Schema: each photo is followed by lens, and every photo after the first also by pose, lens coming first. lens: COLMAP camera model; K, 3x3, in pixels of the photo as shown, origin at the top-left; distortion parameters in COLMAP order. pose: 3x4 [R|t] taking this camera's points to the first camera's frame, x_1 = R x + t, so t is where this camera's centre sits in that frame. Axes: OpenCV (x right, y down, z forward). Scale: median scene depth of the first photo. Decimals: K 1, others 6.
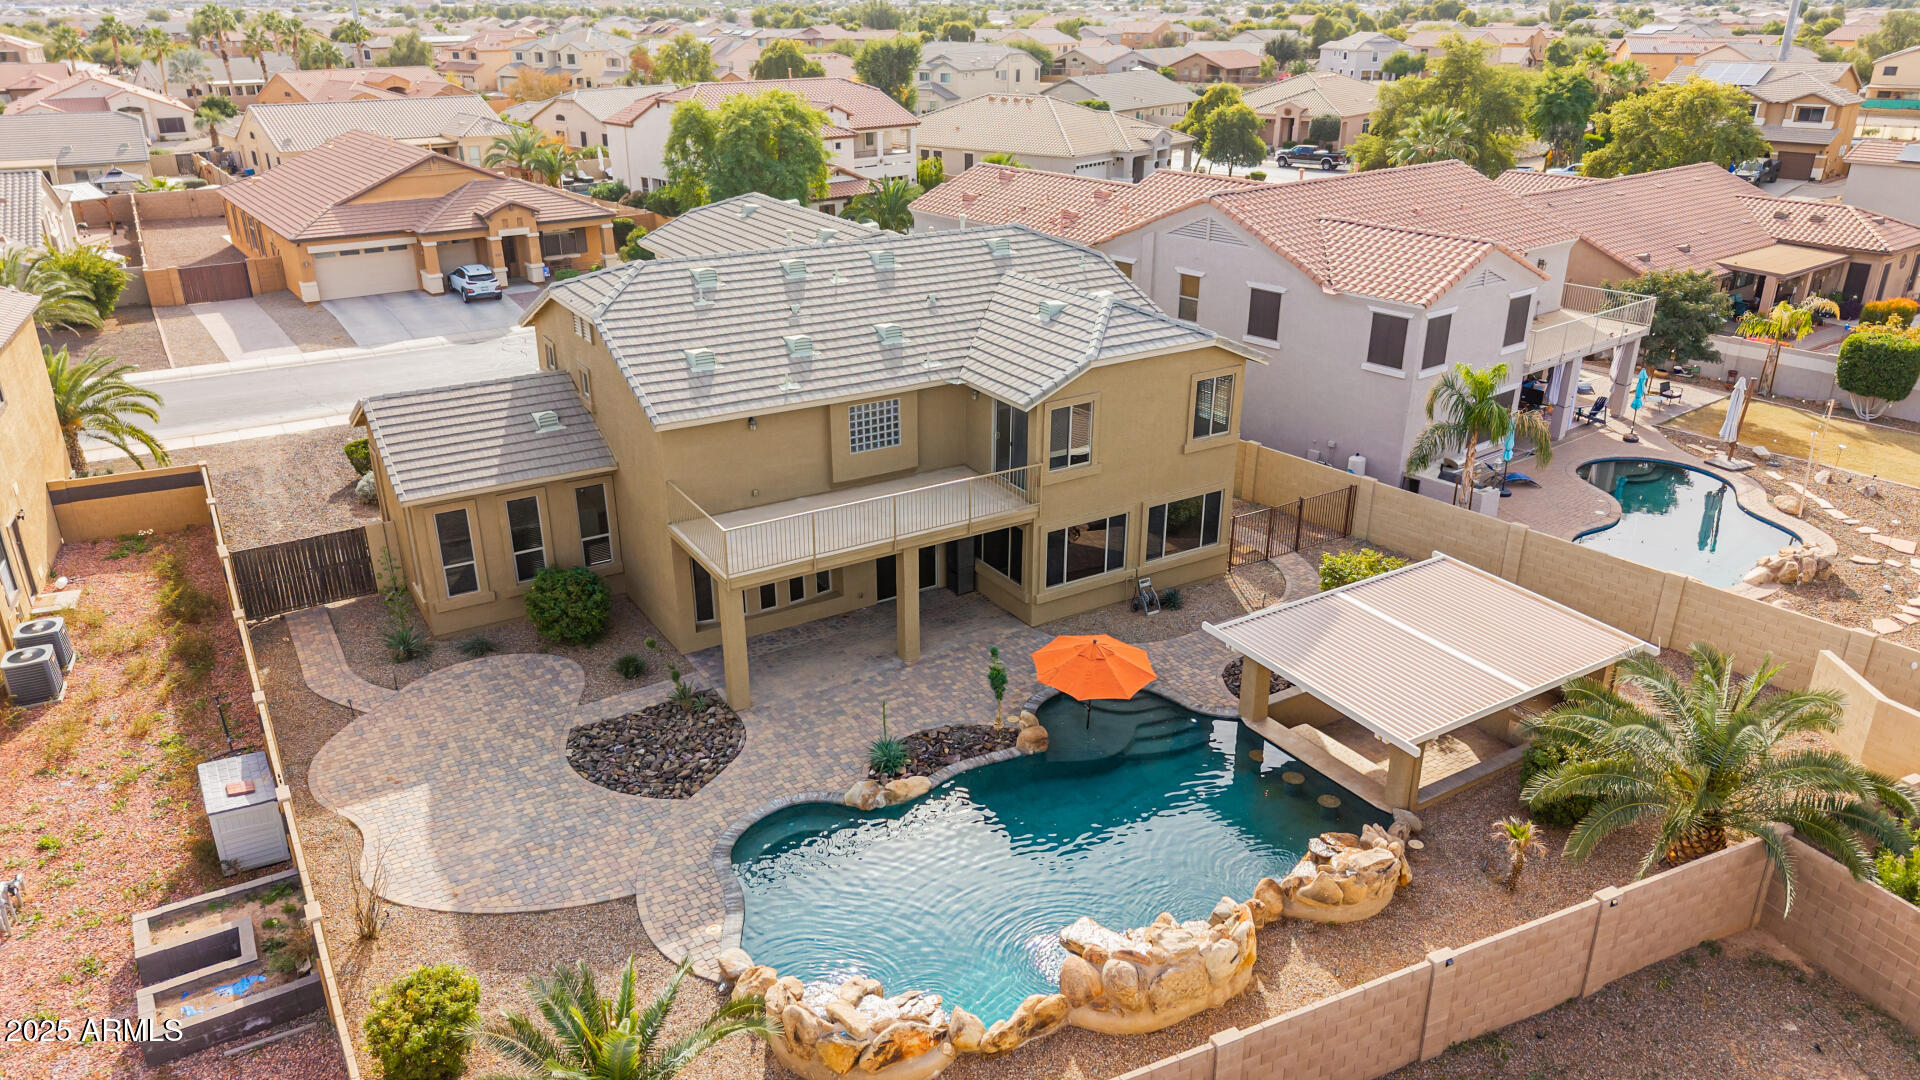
lens RADIAL K [[1267.1, 0, 960.0], [0, 1267.1, 540.0], [0, 0, 1]] dist [0.016021, -0.024222]
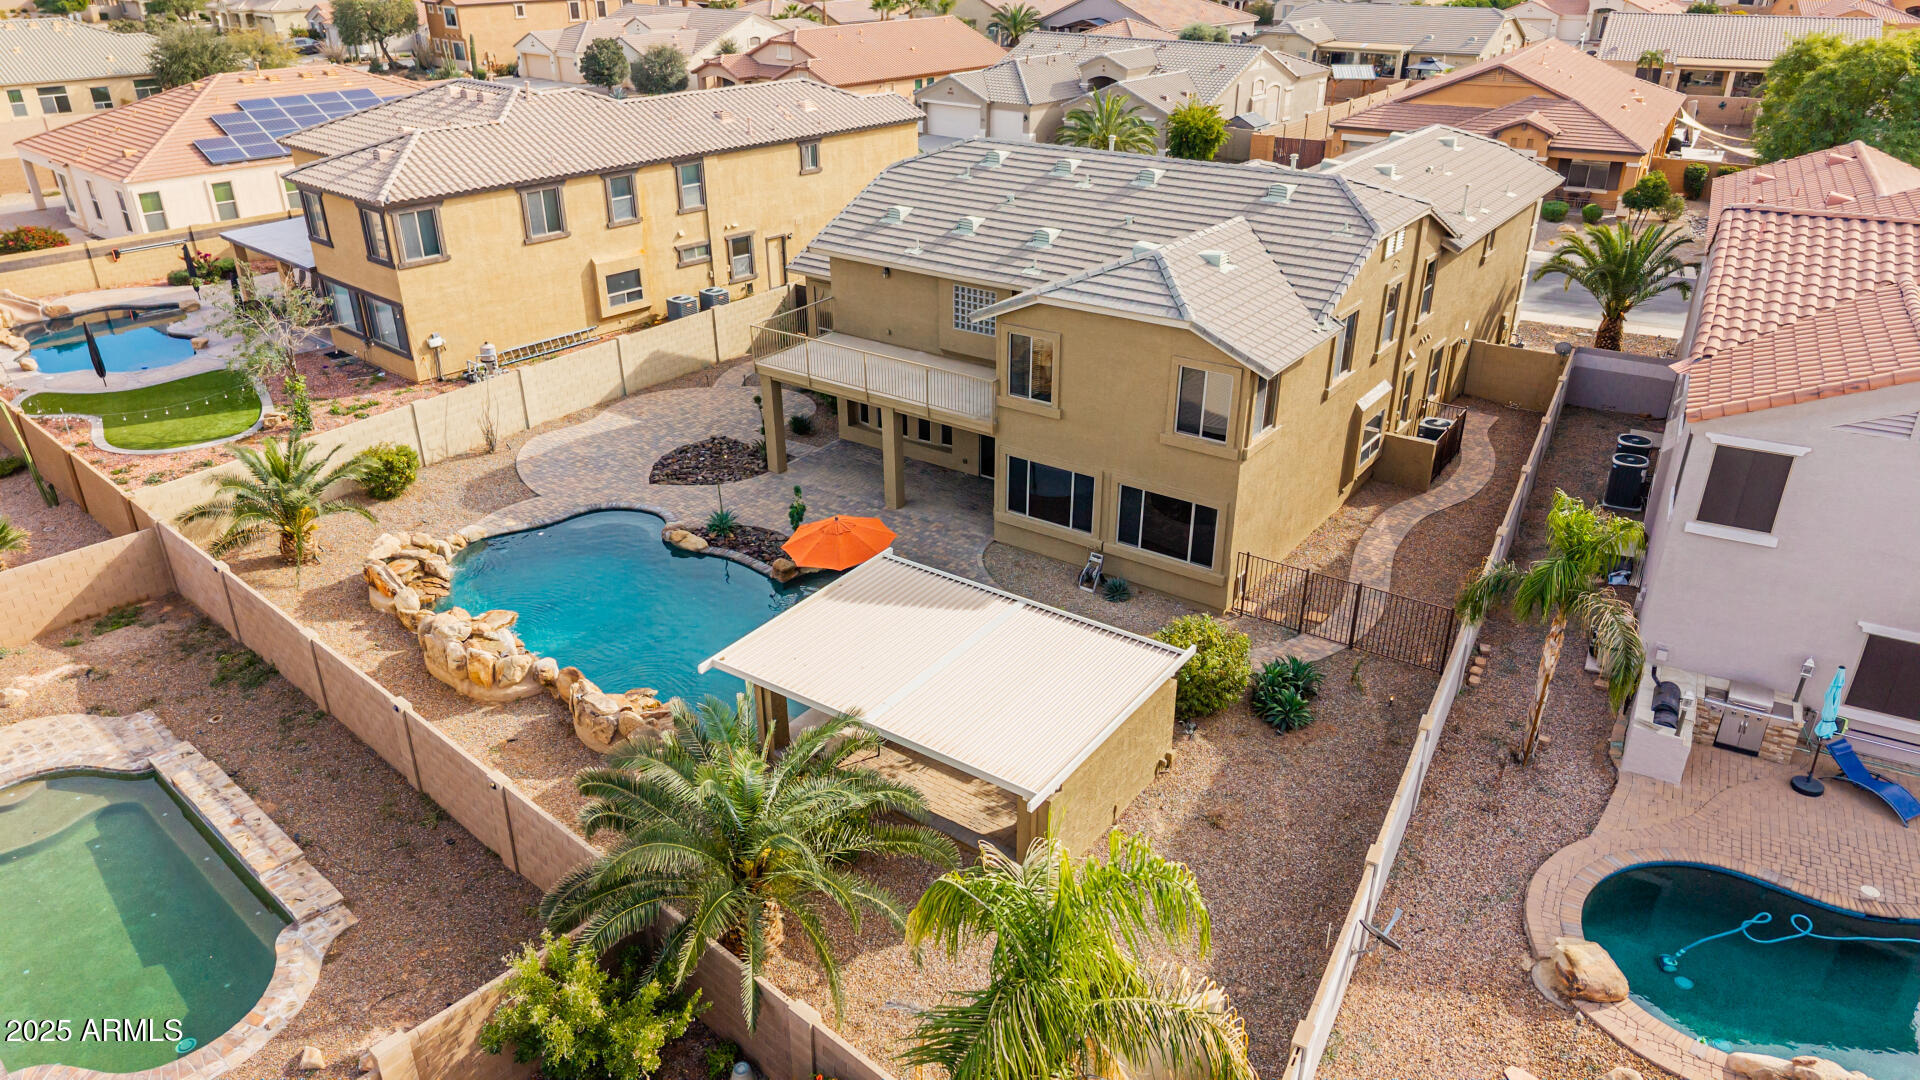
lens RADIAL K [[1267.1, 0, 960.0], [0, 1267.1, 540.0], [0, 0, 1]] dist [0.016021, -0.024222]
pose [[0.393914, 0.408535, -0.823366, 0.905353], [-0.355707, 0.893750, 0.273281, -0.205759], [0.847528, 0.185228, 0.497379, 0.472096]]
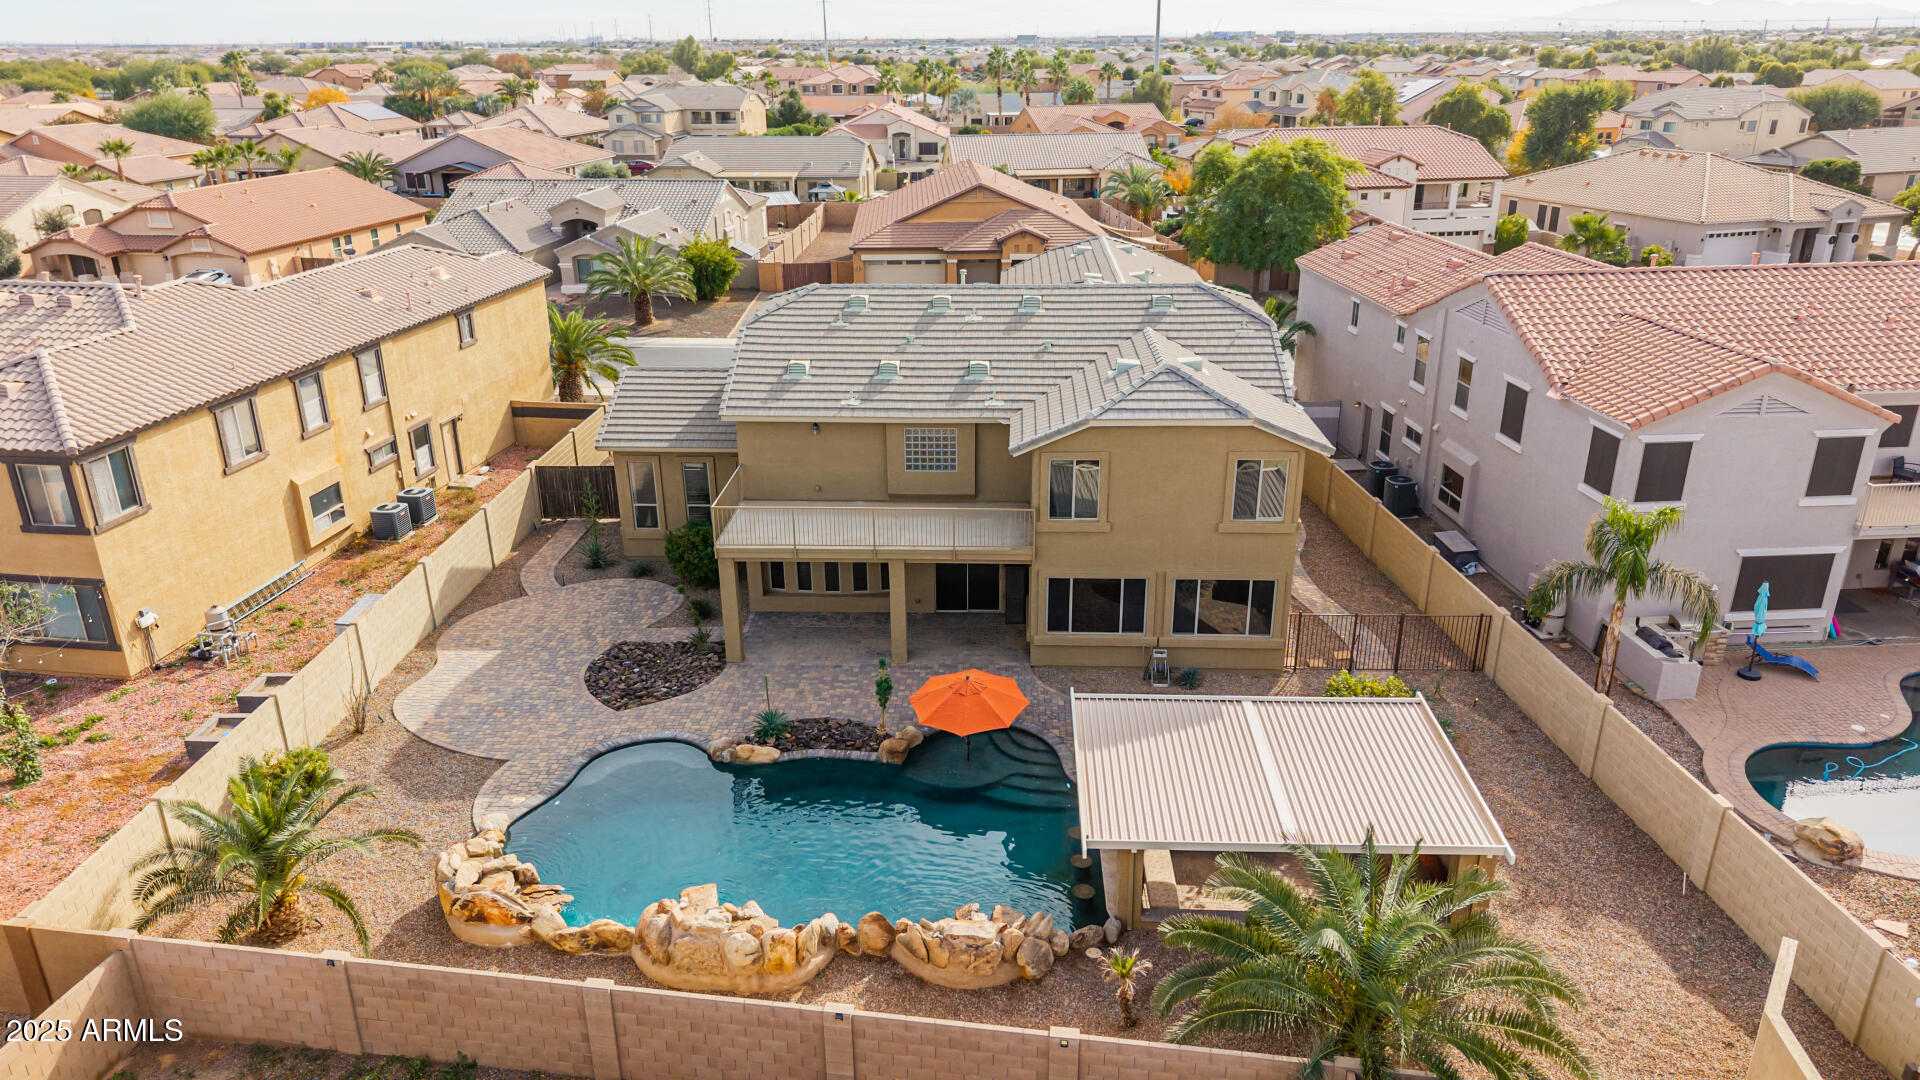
lens RADIAL K [[1277.2, 0, 964.7], [0, 1277.2, 508.4], [0, 0, 1]] dist [0.043897, -0.066797]
pose [[0.831478, 0.184303, -0.524097, 0.540775], [-0.210527, 0.977539, 0.009758, -0.056484], [0.514124, 0.102223, 0.851603, 0.074405]]
